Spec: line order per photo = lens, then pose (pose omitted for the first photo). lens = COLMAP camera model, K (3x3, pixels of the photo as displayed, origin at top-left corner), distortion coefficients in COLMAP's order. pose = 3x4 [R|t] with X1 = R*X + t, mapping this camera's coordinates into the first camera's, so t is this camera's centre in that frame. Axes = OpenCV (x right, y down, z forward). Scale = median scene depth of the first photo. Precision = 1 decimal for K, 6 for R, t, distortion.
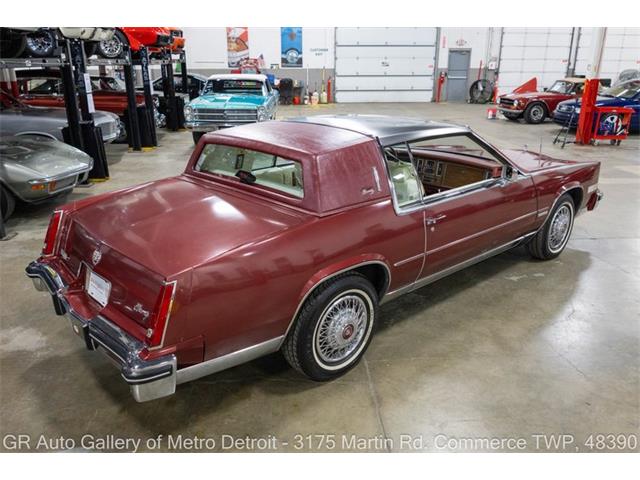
lens RADIAL K [[495.3, 0, 319.9], [0, 495.3, 238.5], [0, 0, 1]] dist [-0.002847, -0.022282]
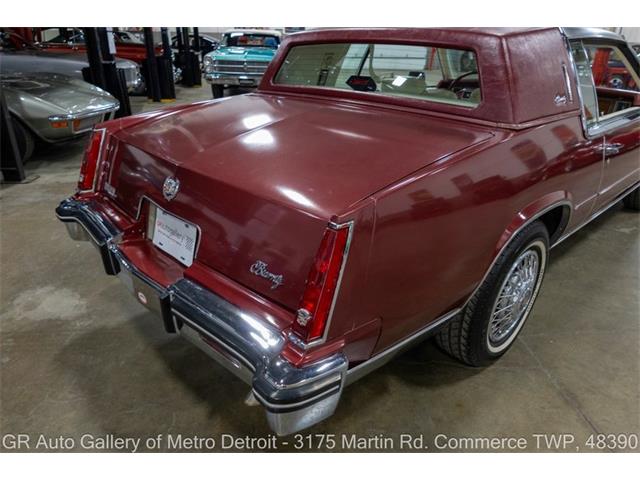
lens RADIAL K [[439.7, 0, 323.3], [0, 439.7, 239.0], [0, 0, 1]] dist [0.010294, -0.015554]
pose [[0.999668, 0.008725, 0.024251, -0.208993], [-0.010961, 0.995547, 0.093630, 0.037819], [-0.023326, -0.093864, 0.995312, 0.328116]]
